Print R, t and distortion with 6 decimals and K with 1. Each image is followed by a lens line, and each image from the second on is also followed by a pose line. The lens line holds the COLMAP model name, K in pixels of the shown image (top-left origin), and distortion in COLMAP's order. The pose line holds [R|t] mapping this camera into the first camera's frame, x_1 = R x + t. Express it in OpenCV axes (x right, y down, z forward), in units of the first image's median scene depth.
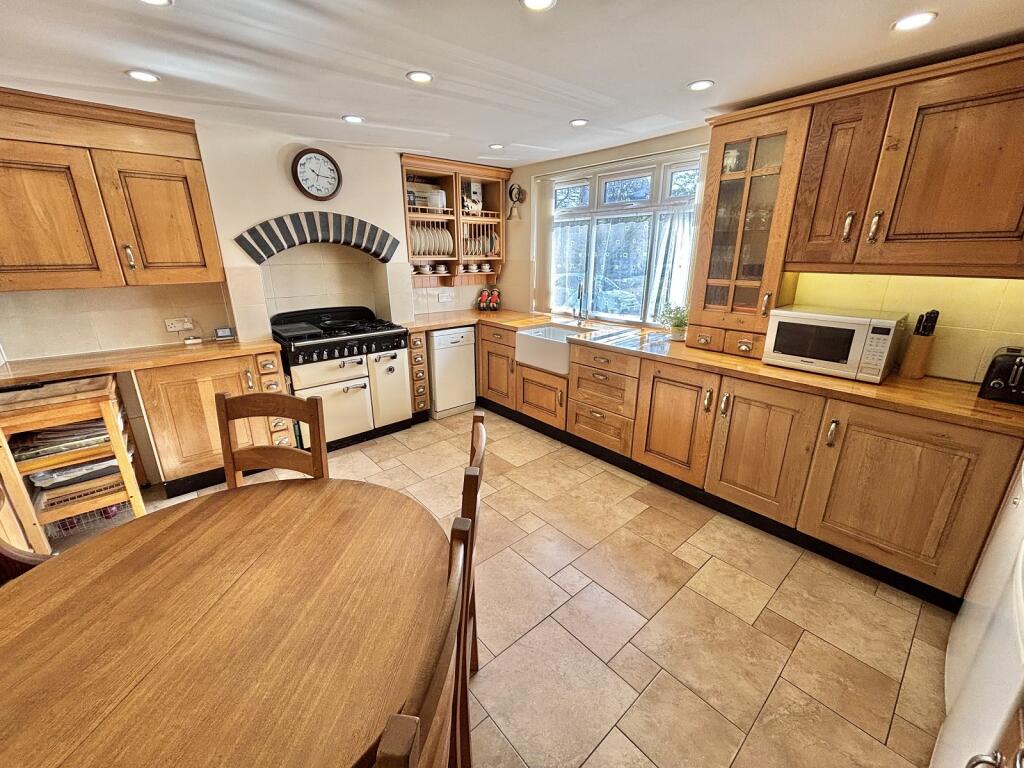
lens RADIAL K [[412.1, 0, 512.0], [0, 412.1, 384.0], [0, 0, 1]] dist [0.000921, -0.000085]
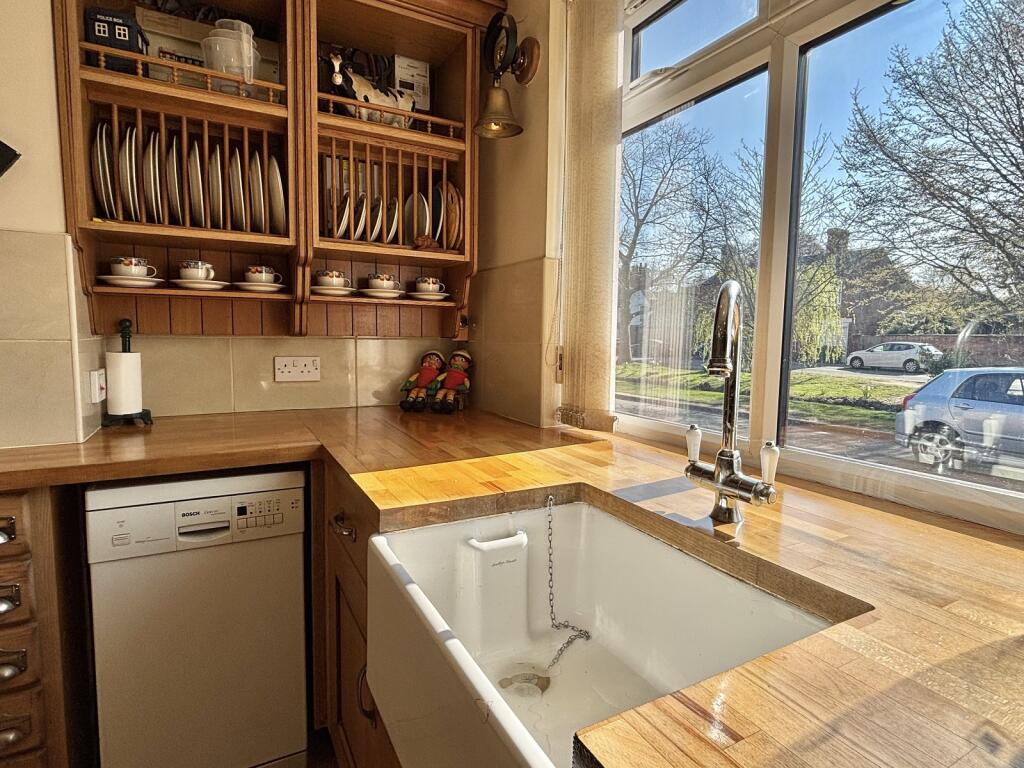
lens RADIAL K [[534.6, 0, 512.0], [0, 534.6, 384.0], [0, 0, 1]] dist [-0.001380, -0.000106]
pose [[0.976574, 0.033697, -0.212525, 0.123177], [-0.077803, 0.976137, -0.202741, -0.146713], [0.200622, 0.214527, 0.955892, 0.740431]]
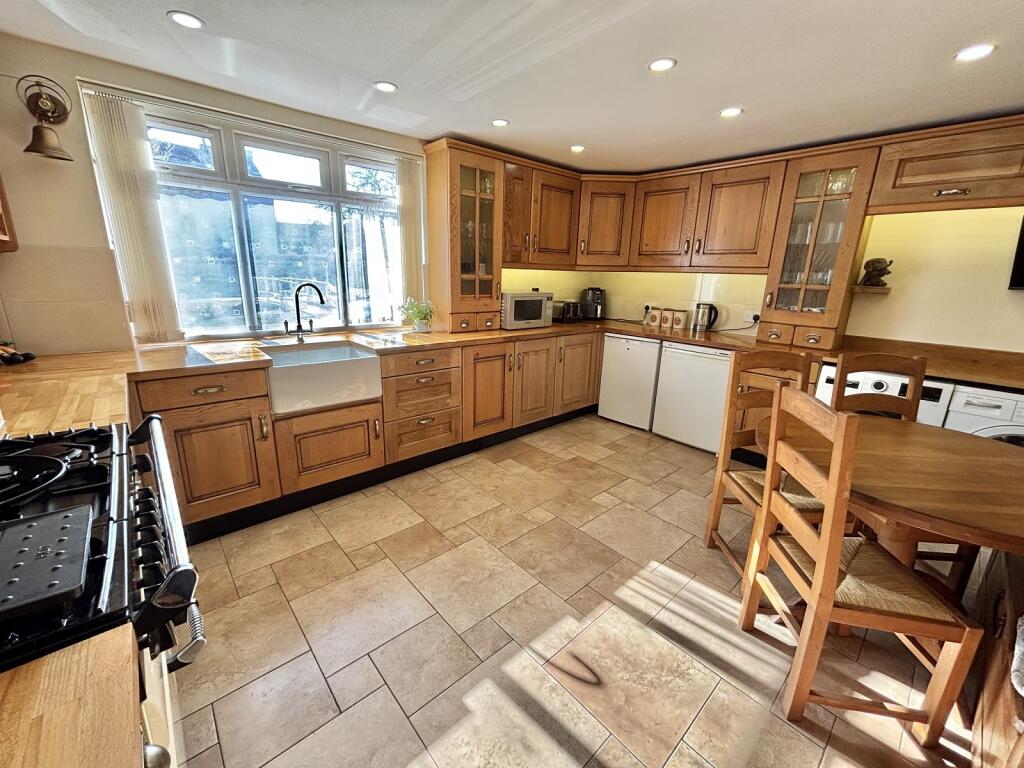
lens RADIAL K [[412.1, 0, 512.0], [0, 412.1, 384.0], [0, 0, 1]] dist [0.000921, -0.000085]
pose [[-0.023918, -0.257980, 0.965854, -0.577559], [0.272602, 0.927836, 0.254575, -0.160731], [-0.961830, 0.269383, 0.048134, 0.638192]]
